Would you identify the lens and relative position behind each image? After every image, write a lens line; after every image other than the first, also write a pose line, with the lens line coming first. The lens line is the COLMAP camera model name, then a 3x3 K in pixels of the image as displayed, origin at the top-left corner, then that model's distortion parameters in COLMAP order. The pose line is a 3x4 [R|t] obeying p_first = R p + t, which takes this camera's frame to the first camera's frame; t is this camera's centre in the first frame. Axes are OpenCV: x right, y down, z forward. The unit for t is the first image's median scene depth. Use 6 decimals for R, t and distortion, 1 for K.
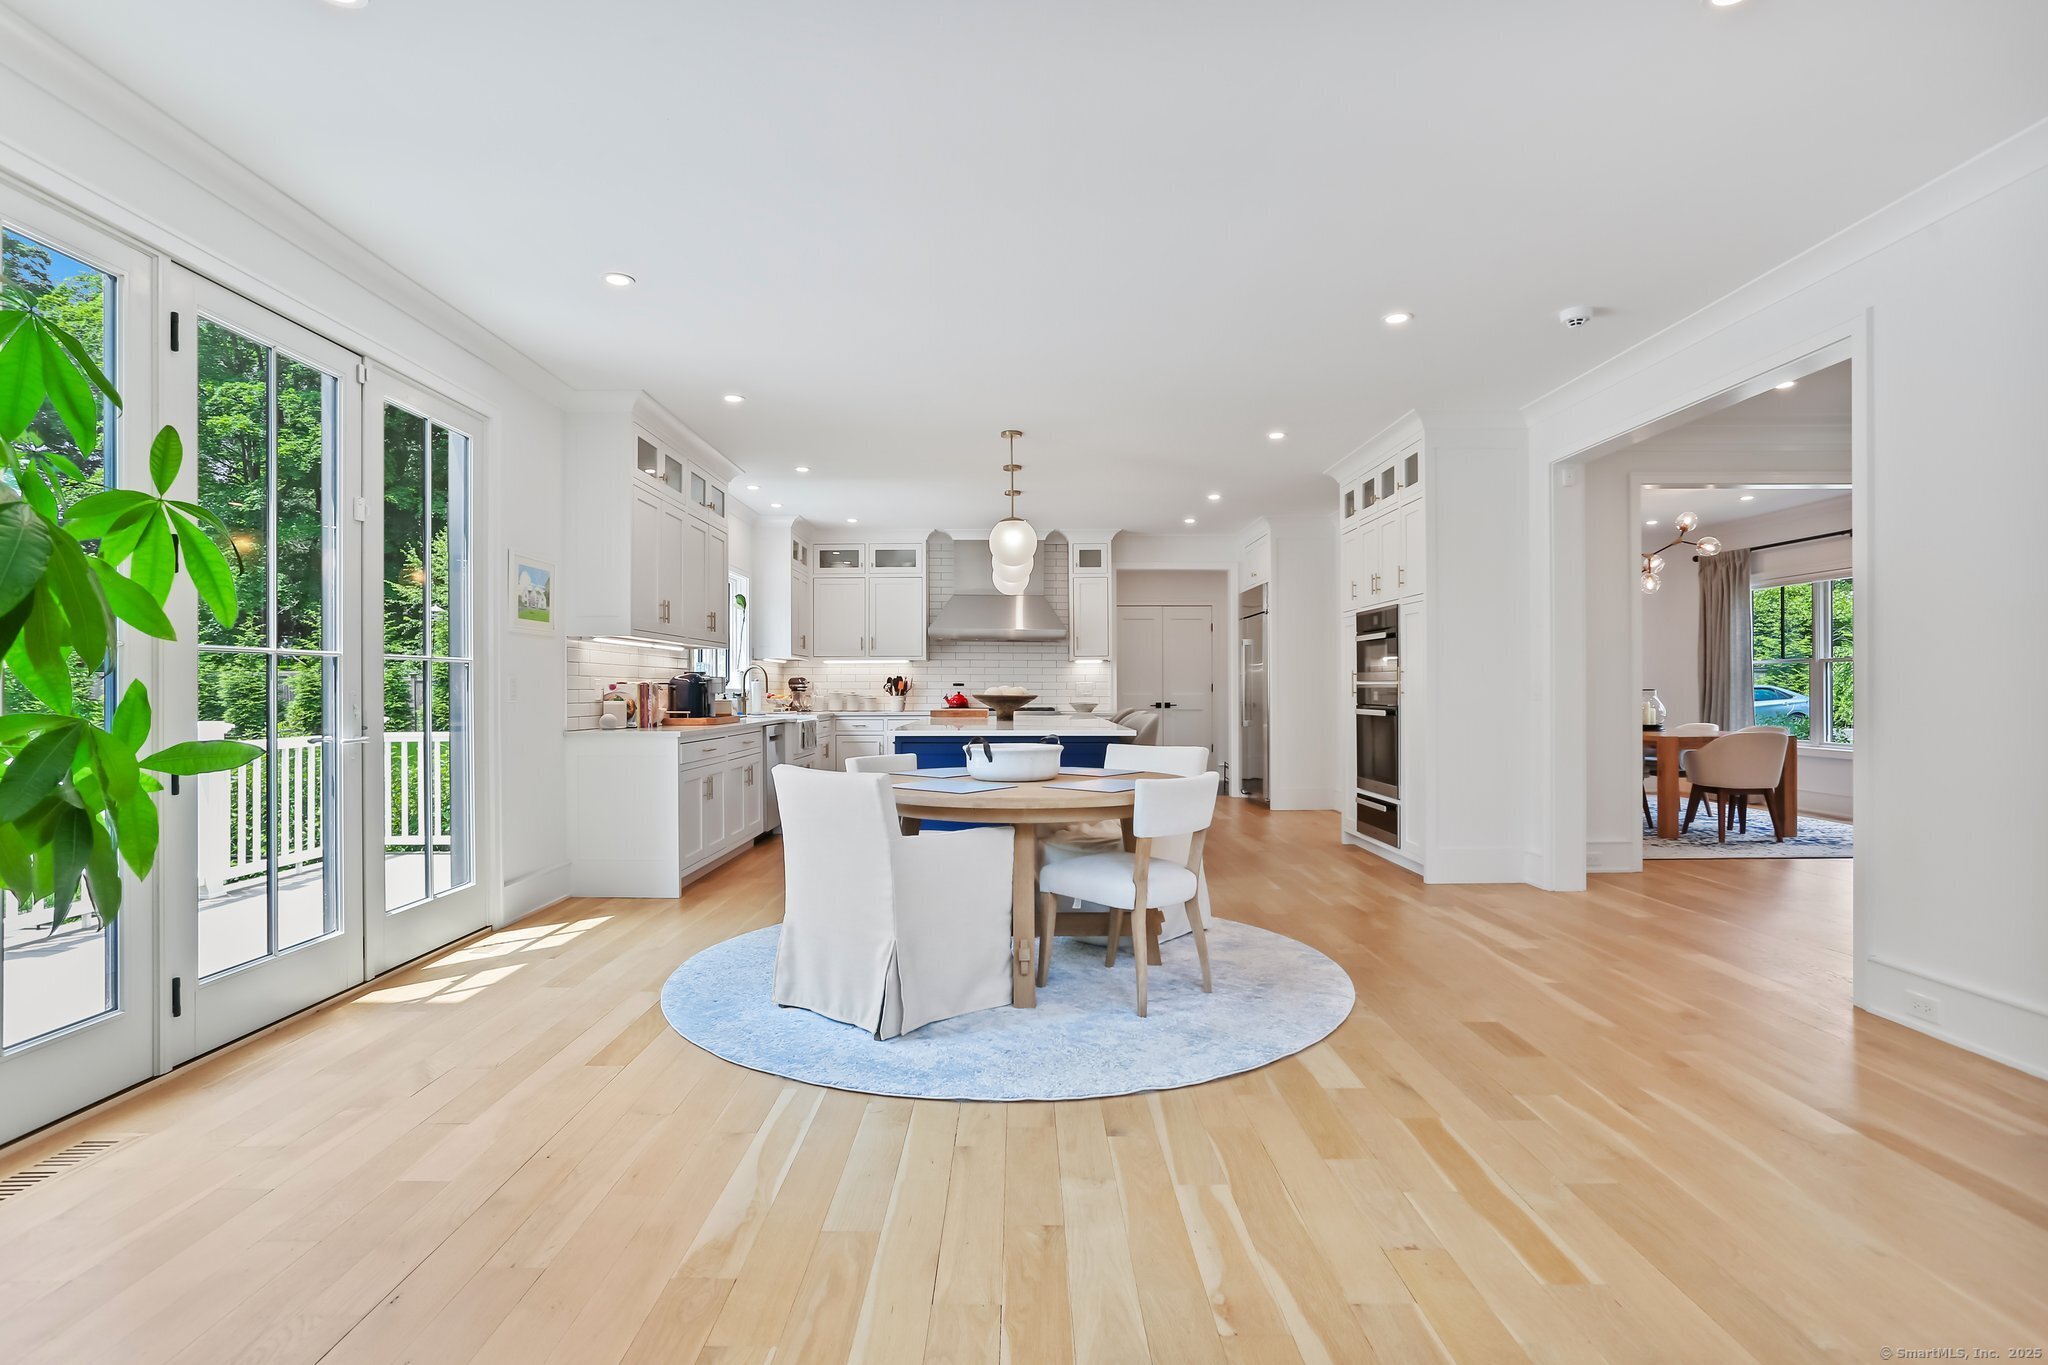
lens RADIAL K [[990.2, 0, 1036.8], [0, 990.2, 686.9], [0, 0, 1]] dist [-0.034815, 0.002328]
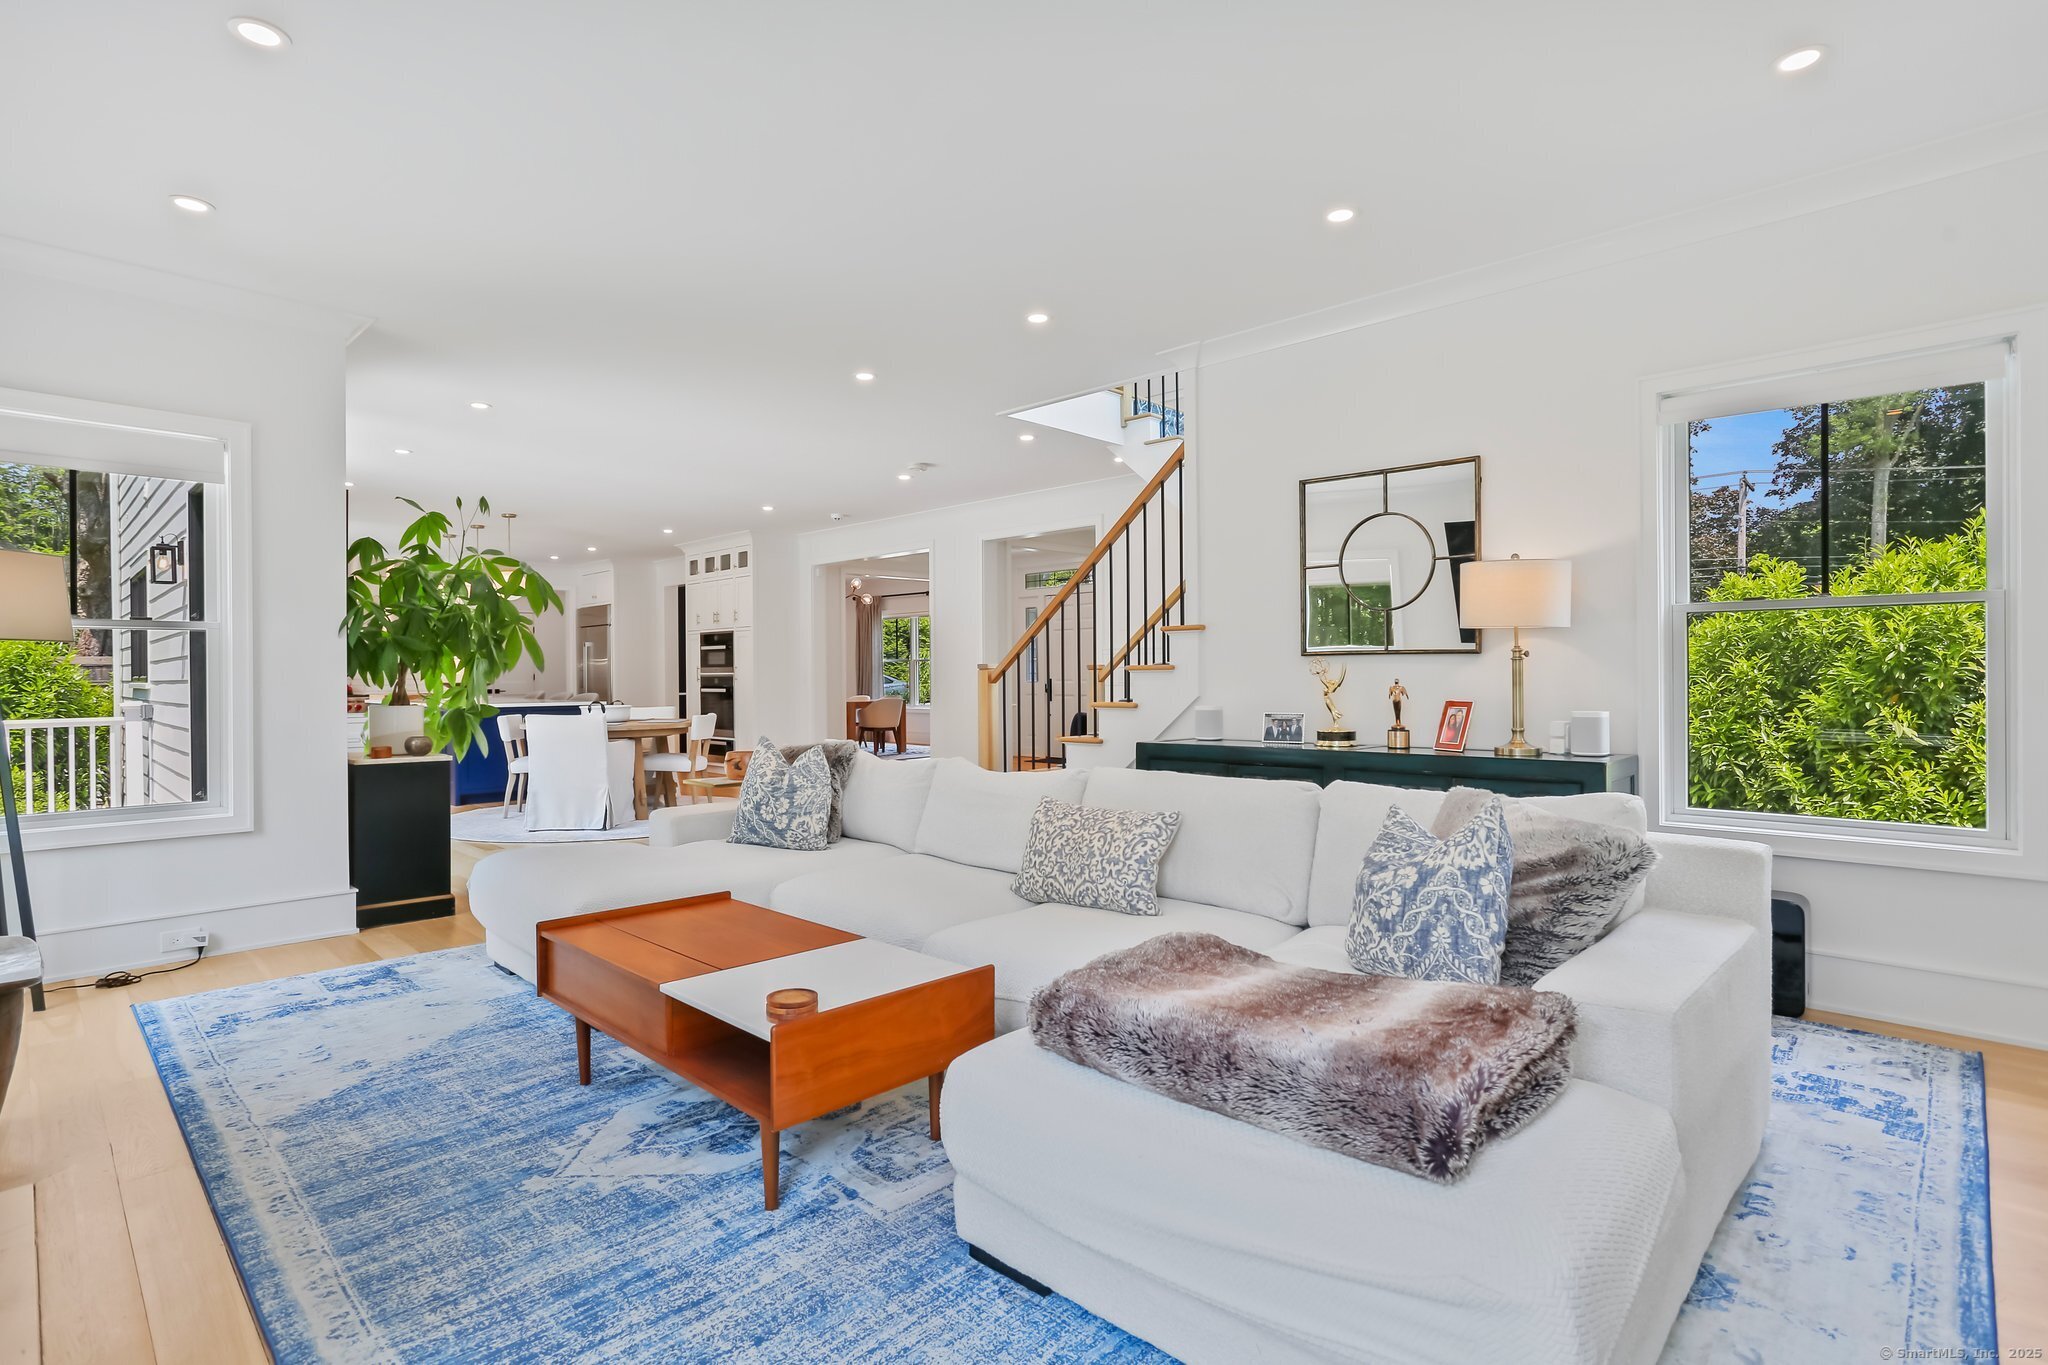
lens RADIAL K [[990.2, 0, 1024.6], [0, 990.2, 674.4], [0, 0, 1]] dist [-0.034815, 0.002328]
pose [[0.697714, -0.004906, 0.716360, -0.636520], [0.005550, 0.999984, 0.001444, -0.002067], [-0.716355, 0.002968, 0.697730, -0.745483]]
